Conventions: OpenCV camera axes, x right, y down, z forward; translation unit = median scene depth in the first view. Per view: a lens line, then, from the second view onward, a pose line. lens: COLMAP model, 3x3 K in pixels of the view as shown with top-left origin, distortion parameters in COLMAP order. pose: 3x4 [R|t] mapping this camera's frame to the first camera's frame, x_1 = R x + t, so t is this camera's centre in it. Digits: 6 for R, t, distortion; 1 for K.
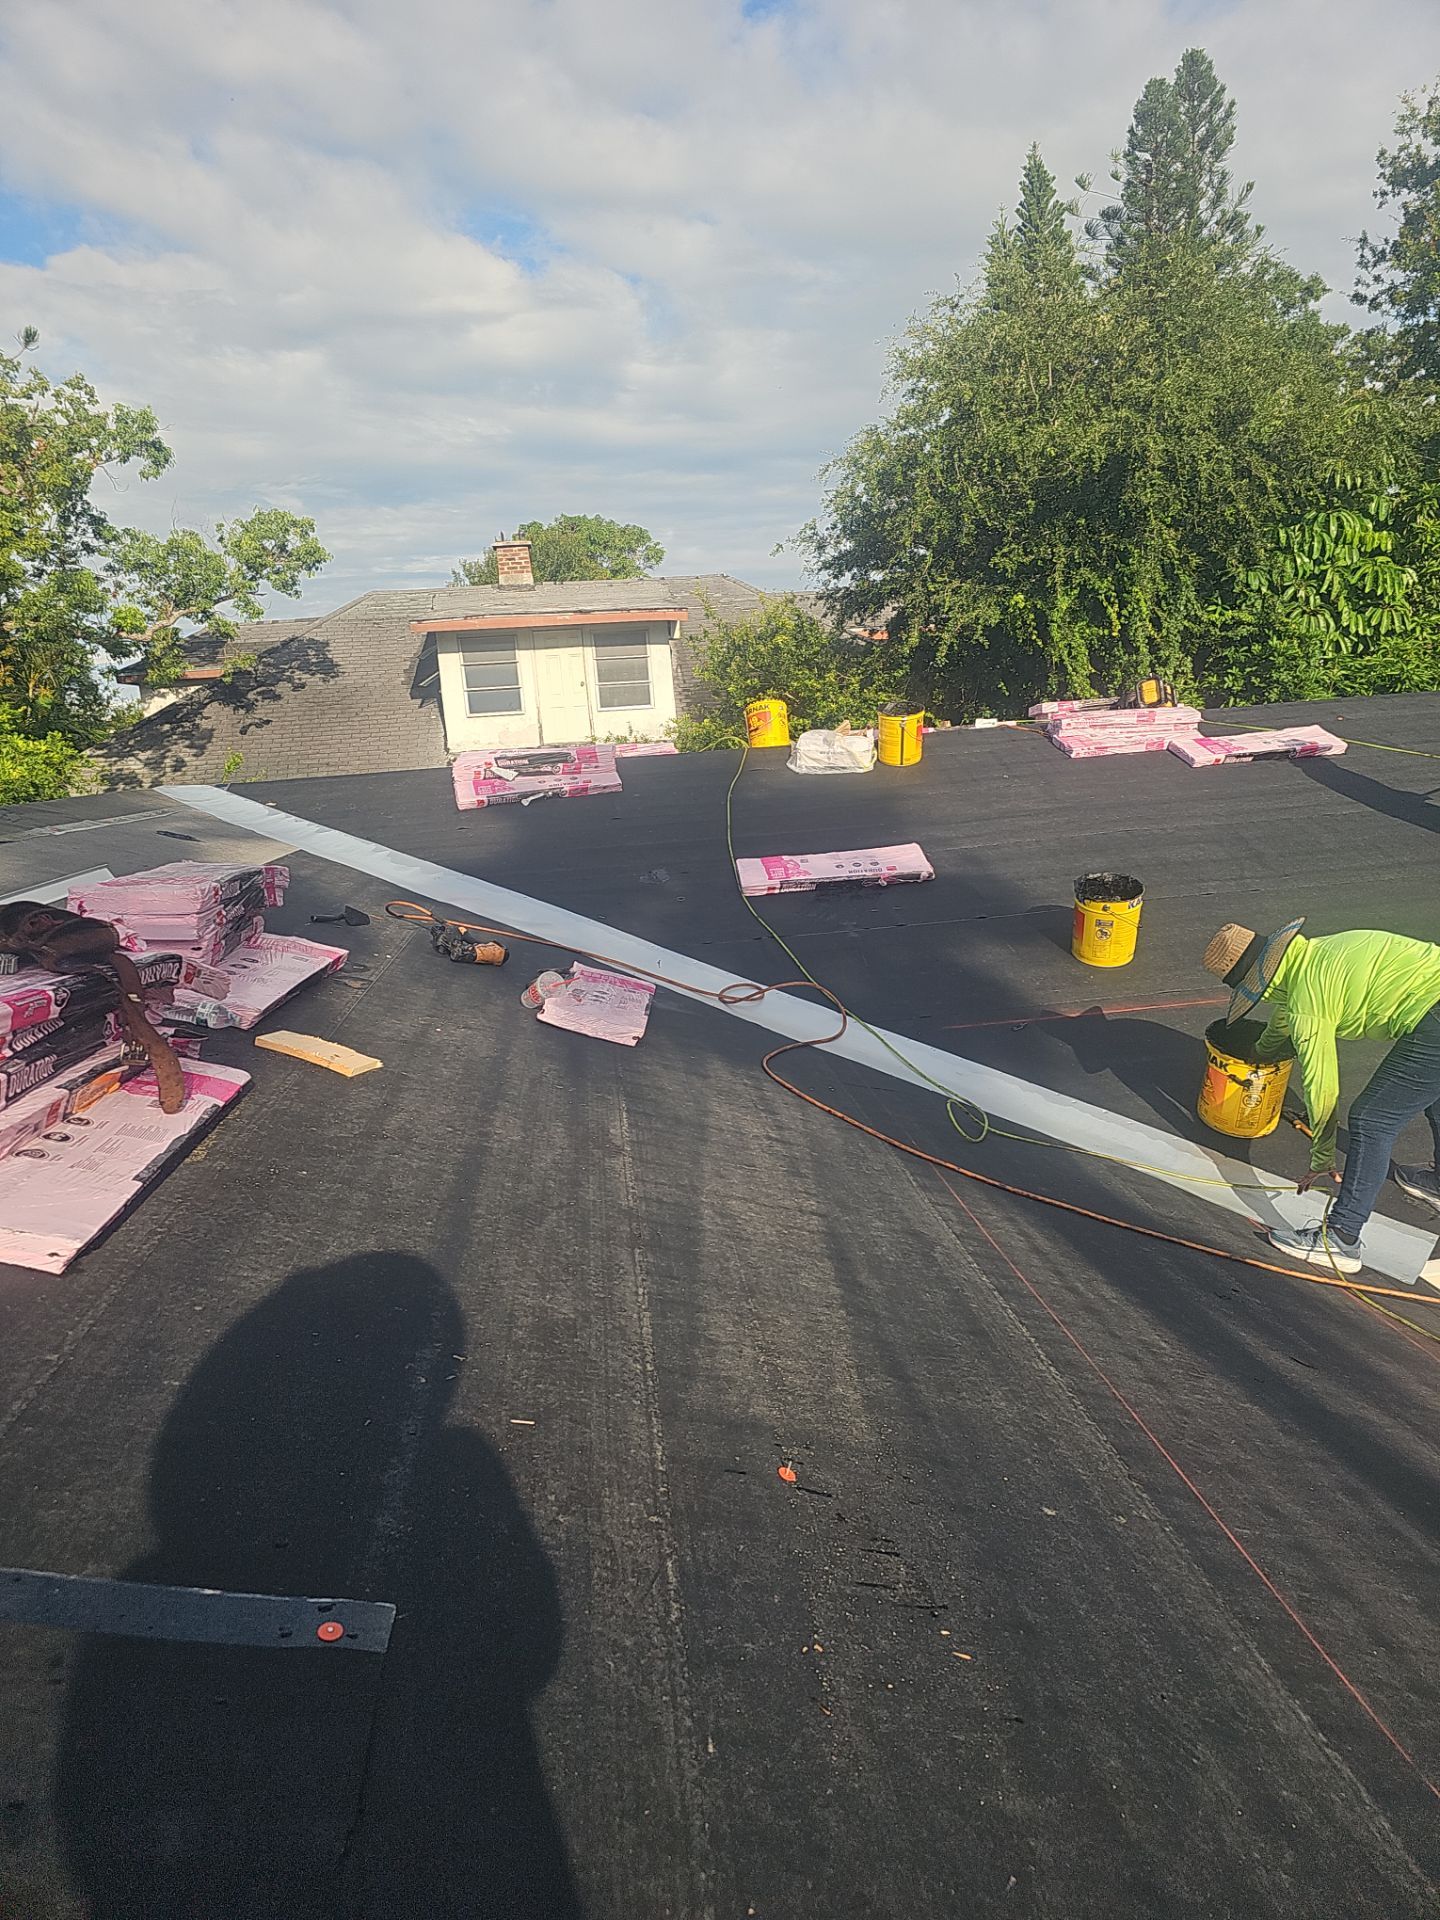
lens RADIAL K [[1217.1, 0, 720.0], [0, 1217.1, 960.0], [0, 0, 1]] dist [0.004149, 0.001568]
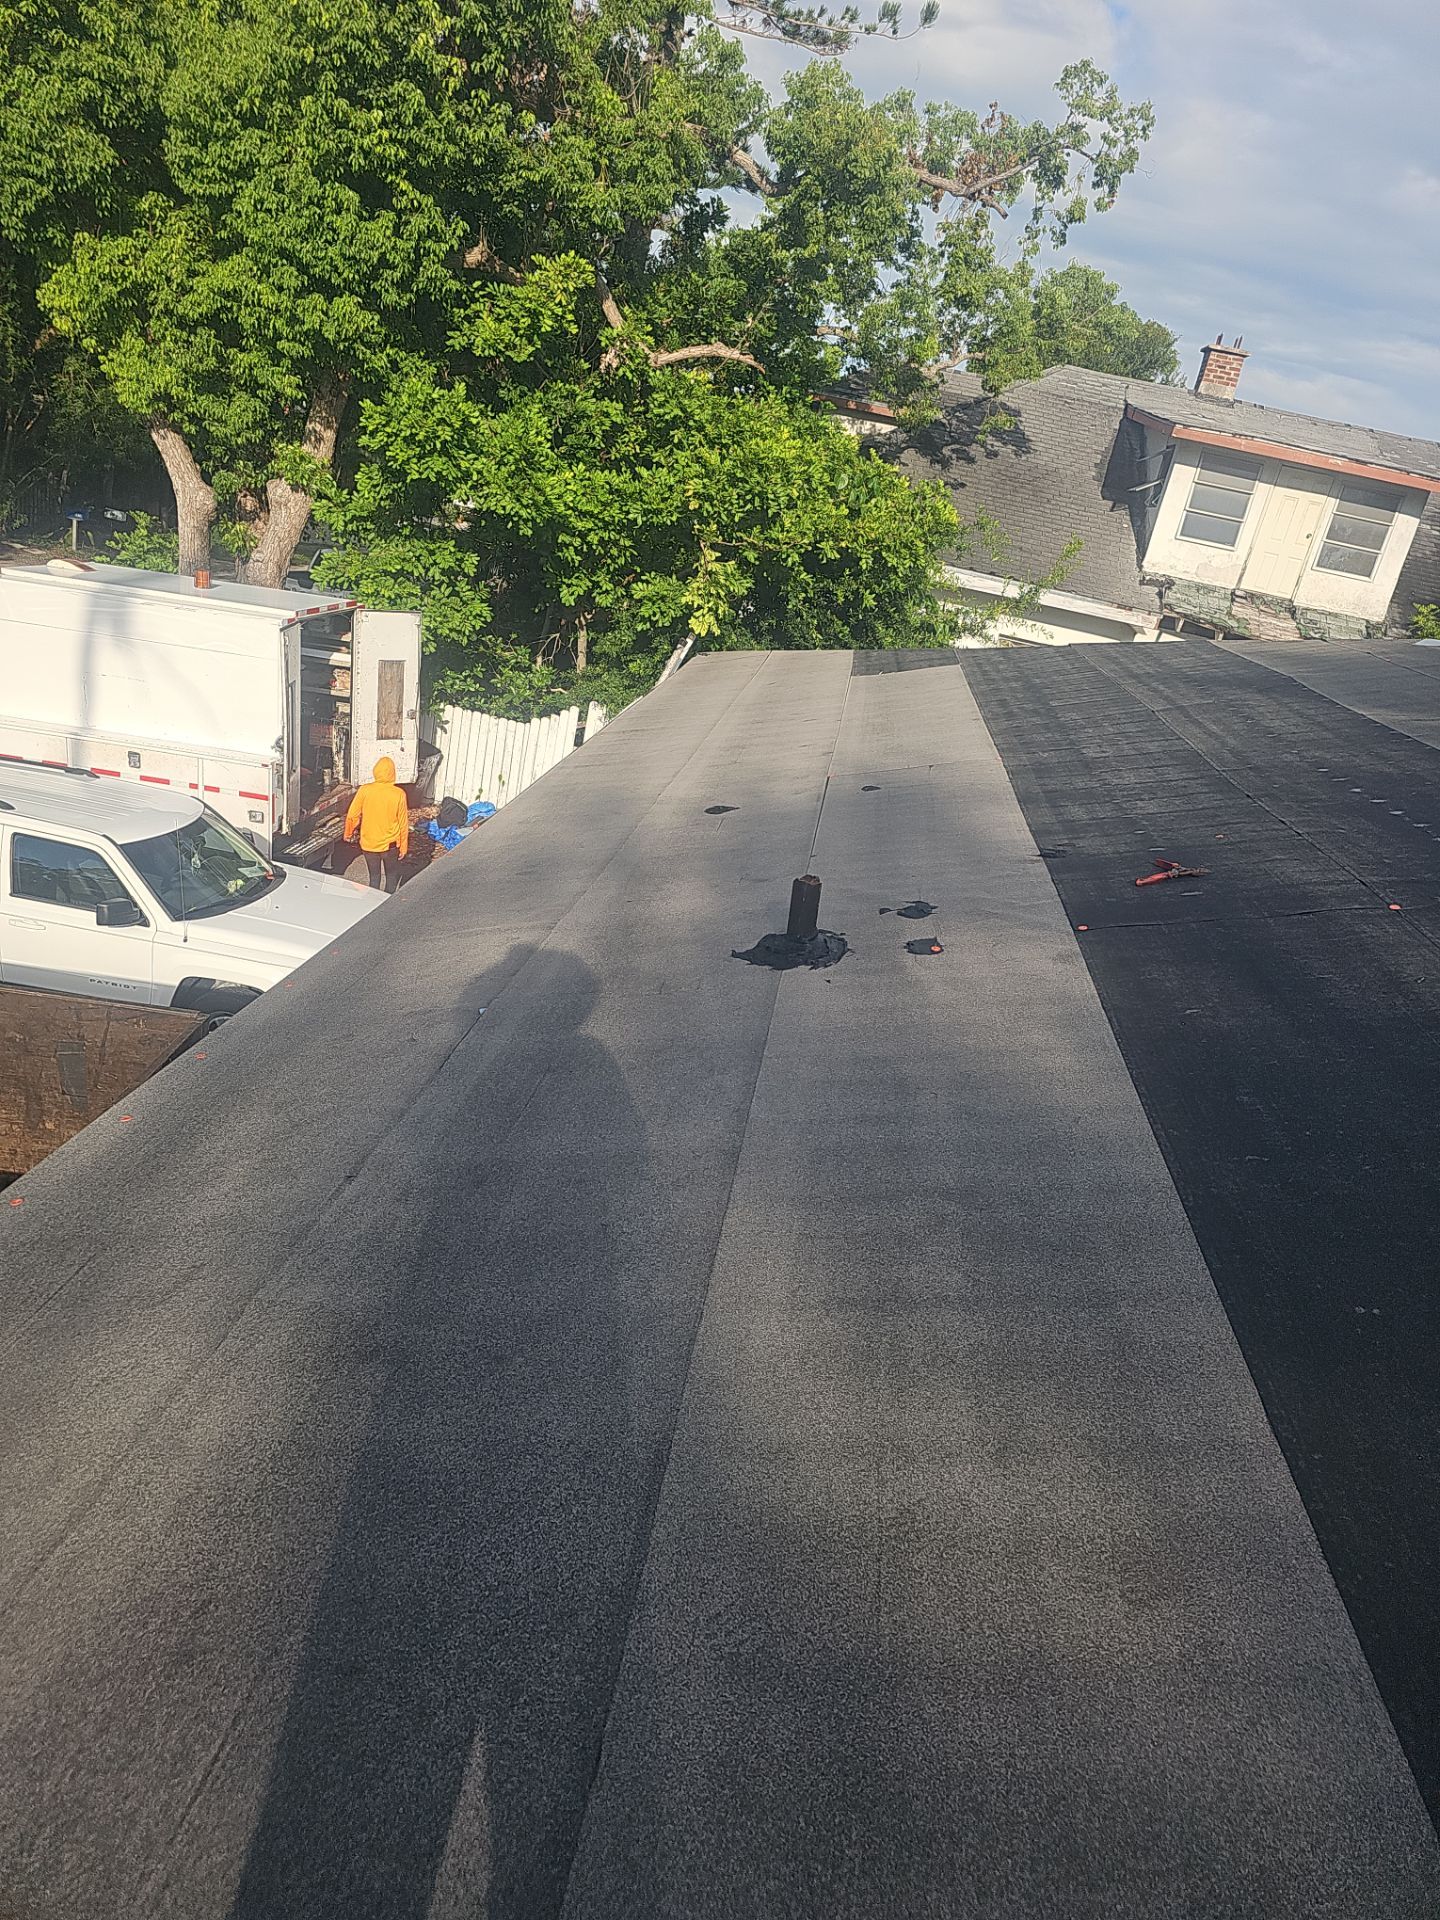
lens RADIAL K [[1217.1, 0, 720.0], [0, 1217.1, 960.0], [0, 0, 1]] dist [0.004149, 0.001568]
pose [[0.950363, 0.300719, -0.079861, -0.367857], [-0.282705, 0.941777, 0.182029, 0.036914], [0.129951, -0.150416, 0.980045, -0.023442]]
